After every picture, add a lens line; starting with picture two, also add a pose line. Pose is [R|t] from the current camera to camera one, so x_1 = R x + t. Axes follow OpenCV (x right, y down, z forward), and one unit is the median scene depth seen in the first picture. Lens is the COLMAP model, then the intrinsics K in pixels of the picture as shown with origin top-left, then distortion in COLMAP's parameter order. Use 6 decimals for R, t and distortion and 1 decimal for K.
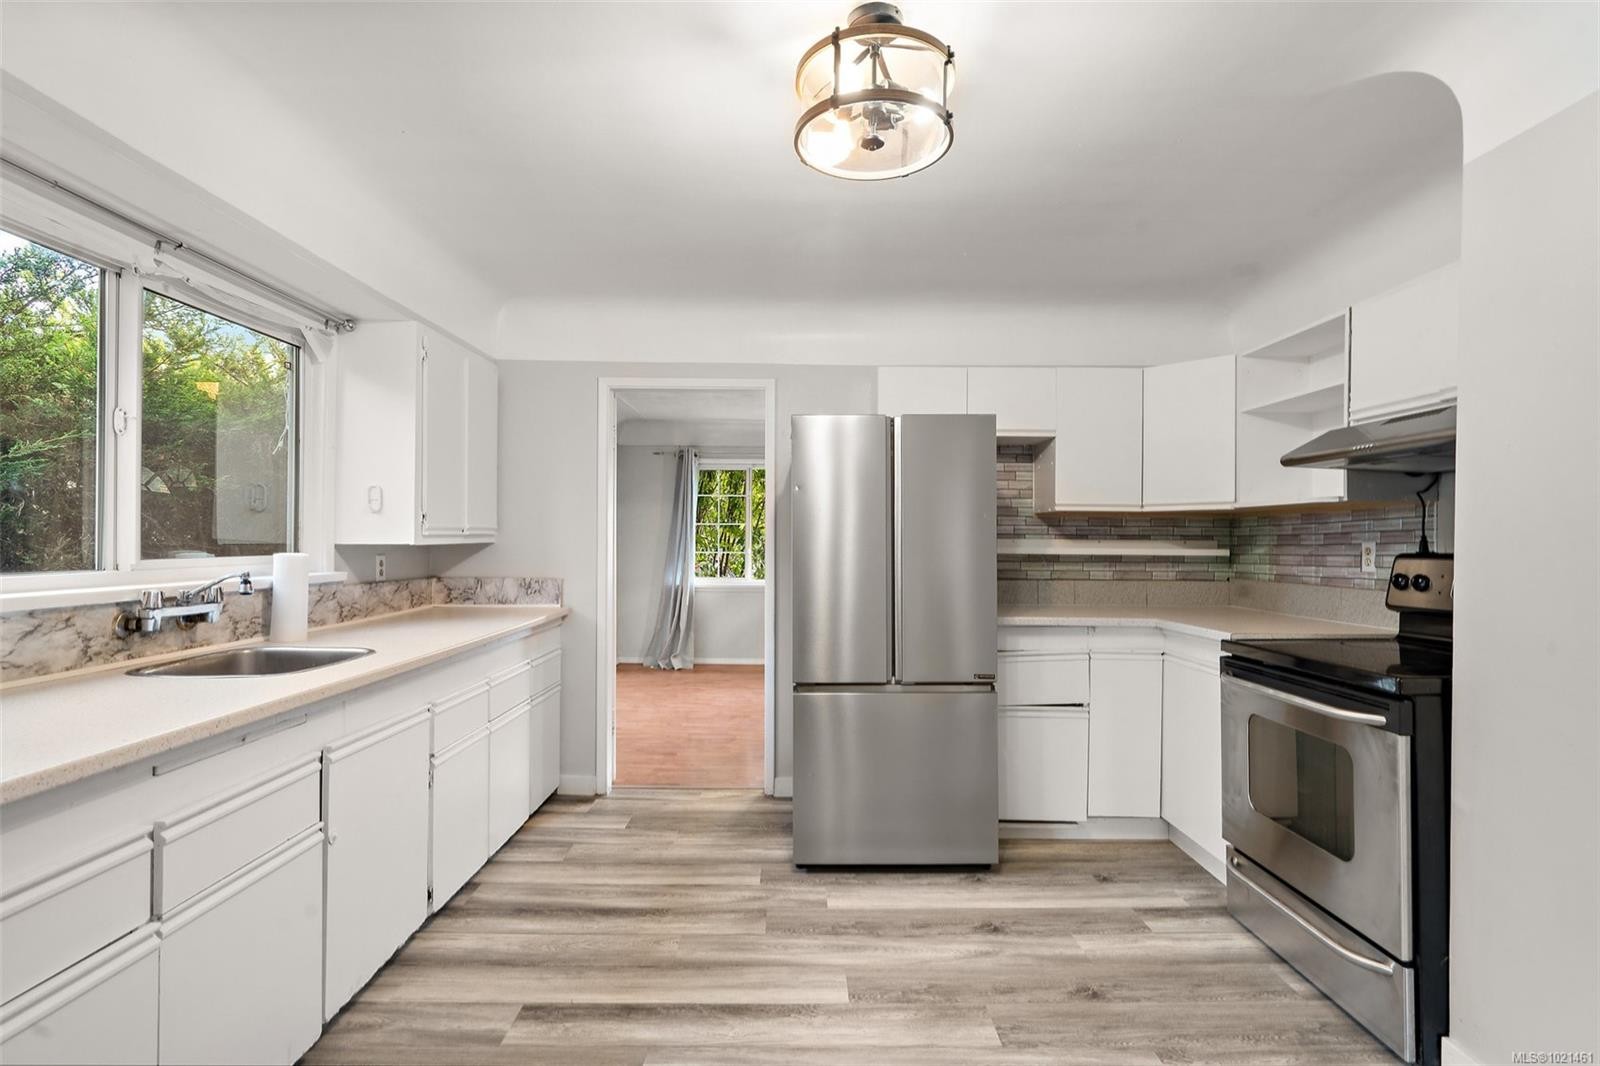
lens RADIAL K [[713.9, 0, 797.2], [0, 713.9, 538.9], [0, 0, 1]] dist [-0.001390, -0.000313]
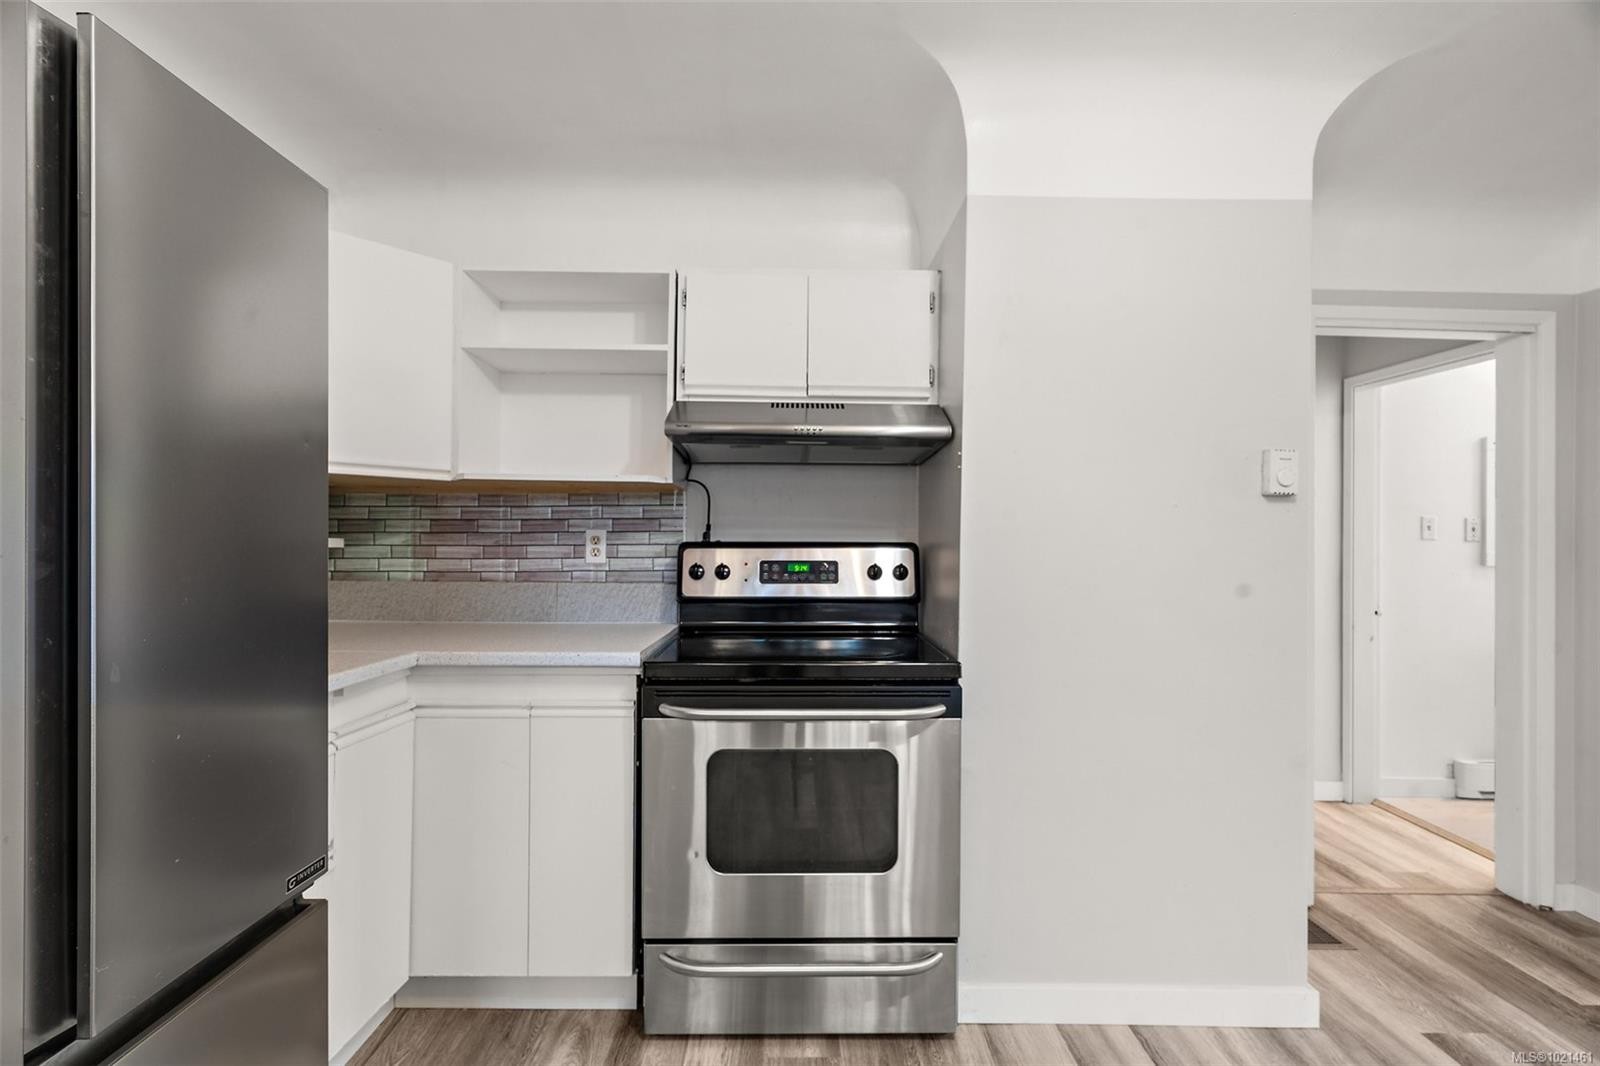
lens RADIAL K [[713.9, 0, 797.6], [0, 713.9, 540.8], [0, 0, 1]] dist [-0.001390, -0.000313]
pose [[-0.003971, 0.000256, 0.999992, -0.109393], [-0.015260, 0.999884, -0.000316, 0.014692], [-0.999876, -0.015261, -0.003966, 0.752715]]
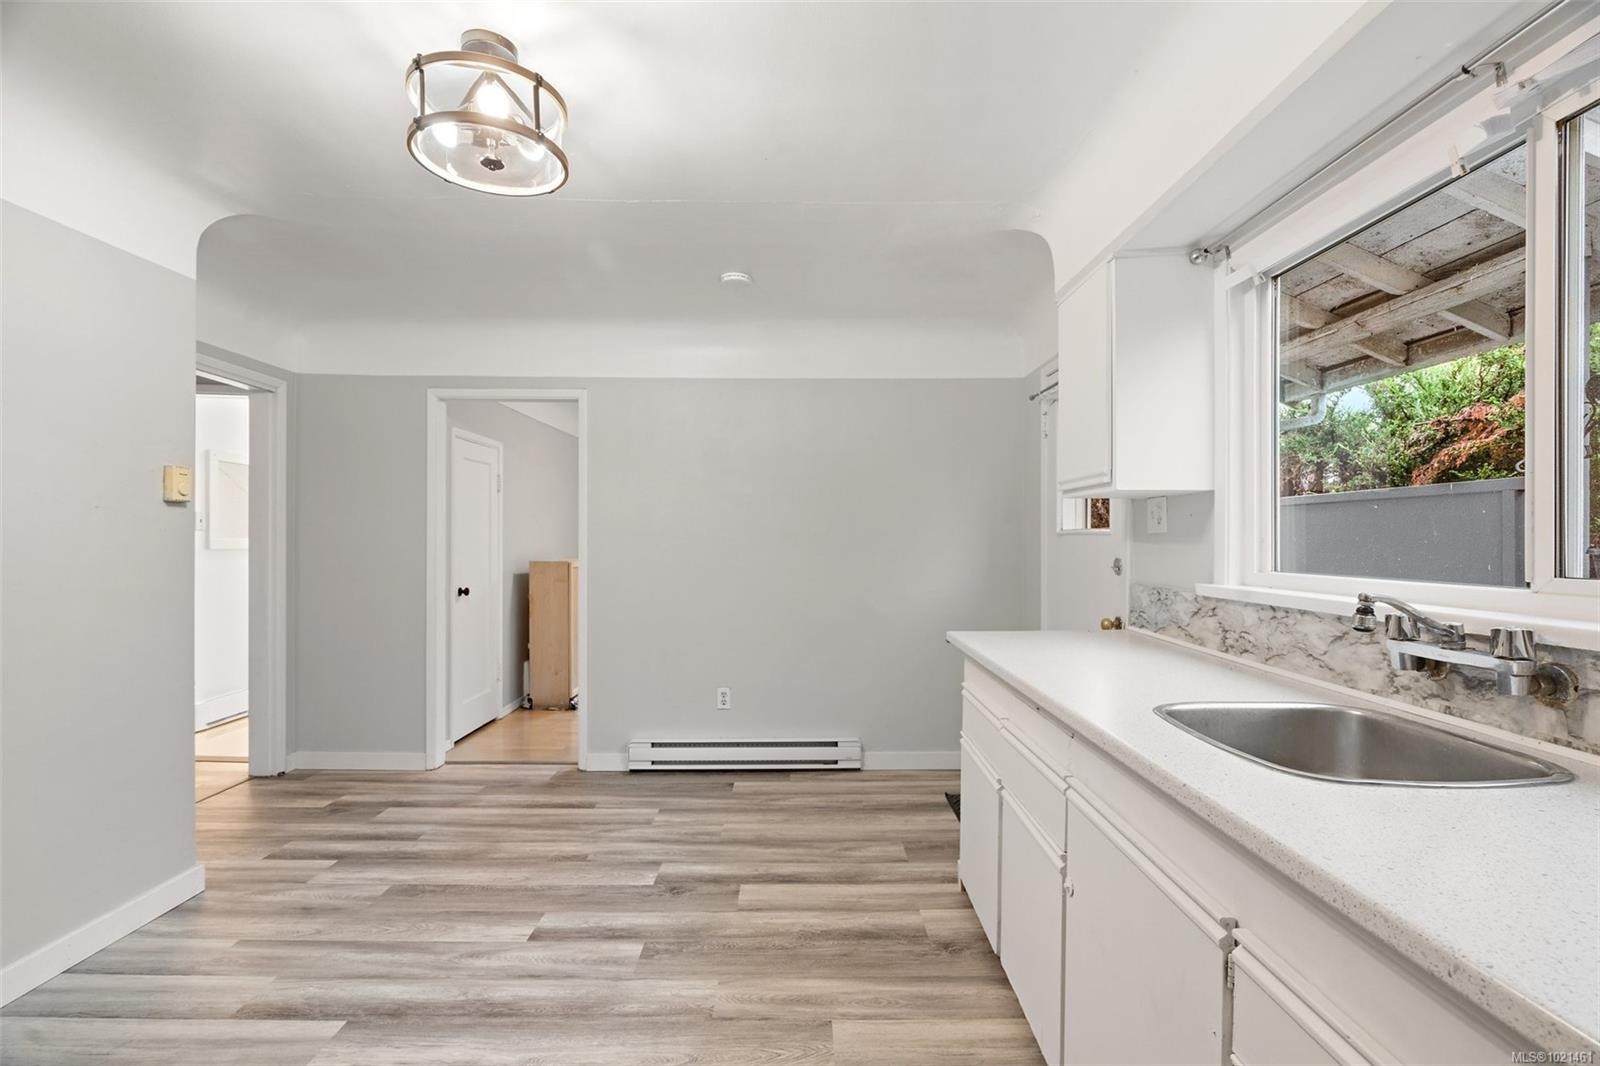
lens RADIAL K [[713.9, 0, 802.6], [0, 713.9, 535.8], [0, 0, 1]] dist [-0.001390, -0.000313]
pose [[-0.999959, -0.008249, -0.003797, -0.218508], [-0.008239, 0.999963, -0.002645, 0.001346], [0.003819, -0.002614, -0.999989, 1.229567]]
